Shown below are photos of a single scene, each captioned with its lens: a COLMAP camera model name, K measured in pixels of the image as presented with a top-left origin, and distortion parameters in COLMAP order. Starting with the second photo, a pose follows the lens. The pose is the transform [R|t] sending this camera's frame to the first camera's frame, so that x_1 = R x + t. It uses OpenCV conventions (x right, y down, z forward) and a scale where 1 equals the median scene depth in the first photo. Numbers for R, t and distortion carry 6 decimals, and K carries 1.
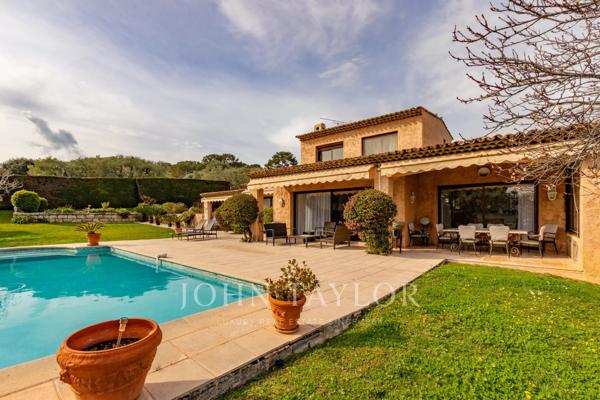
lens RADIAL K [[290.3, 0, 296.0], [0, 290.3, 207.0], [0, 0, 1]] dist [0.000634, -0.000176]
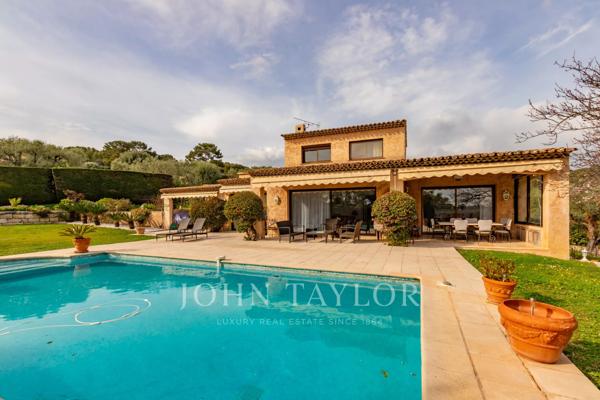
lens RADIAL K [[290.3, 0, 296.0], [0, 290.3, 207.0], [0, 0, 1]] dist [0.000634, -0.000176]
pose [[0.947193, -0.007828, 0.320568, -0.188558], [0.001104, 0.999776, 0.021151, -0.007825], [-0.320661, -0.019680, 0.946989, 0.006906]]
